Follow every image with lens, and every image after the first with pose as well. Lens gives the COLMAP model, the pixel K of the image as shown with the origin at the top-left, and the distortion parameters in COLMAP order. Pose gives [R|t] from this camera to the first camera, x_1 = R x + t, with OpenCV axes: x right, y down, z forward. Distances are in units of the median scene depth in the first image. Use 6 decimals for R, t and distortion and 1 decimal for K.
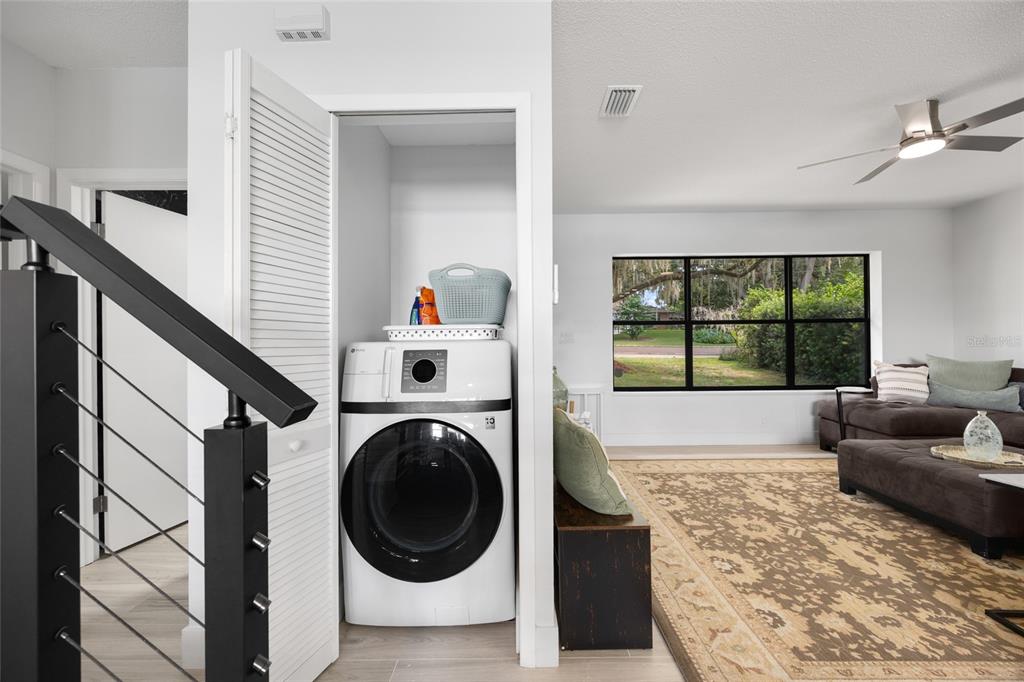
lens RADIAL K [[394.9, 0, 518.1], [0, 394.9, 344.9], [0, 0, 1]] dist [-0.000521, -0.000040]
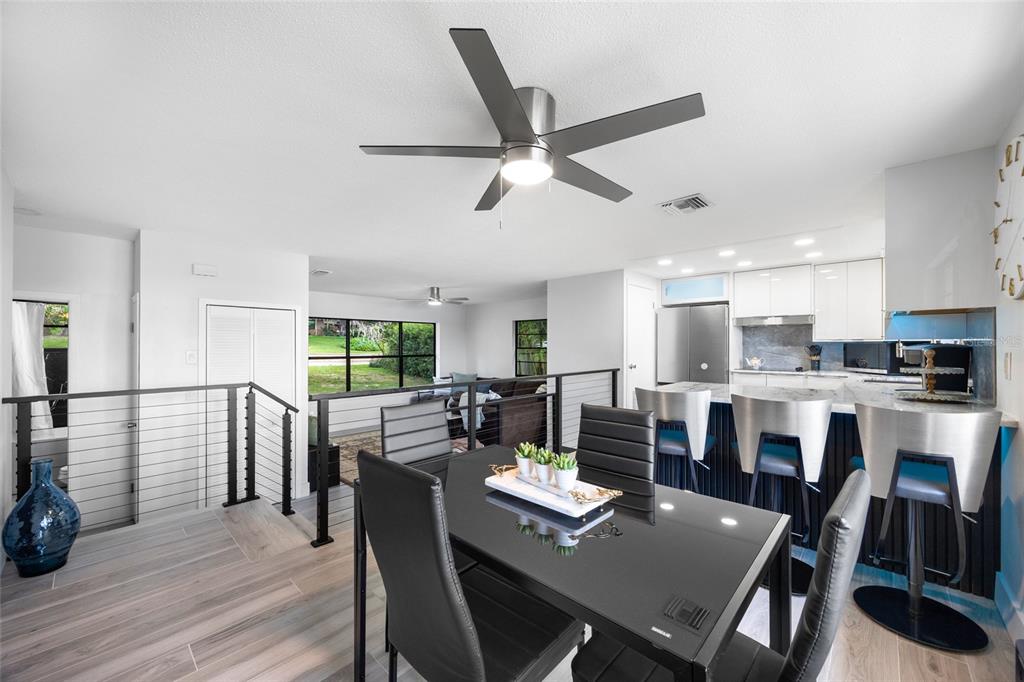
lens RADIAL K [[394.9, 0, 518.1], [0, 394.9, 344.9], [0, 0, 1]] dist [-0.000521, -0.000040]
pose [[0.677383, 0.010896, 0.735550, -0.390883], [-0.006881, 0.999940, -0.008476, -0.120058], [-0.735599, 0.000680, 0.677417, -0.832956]]
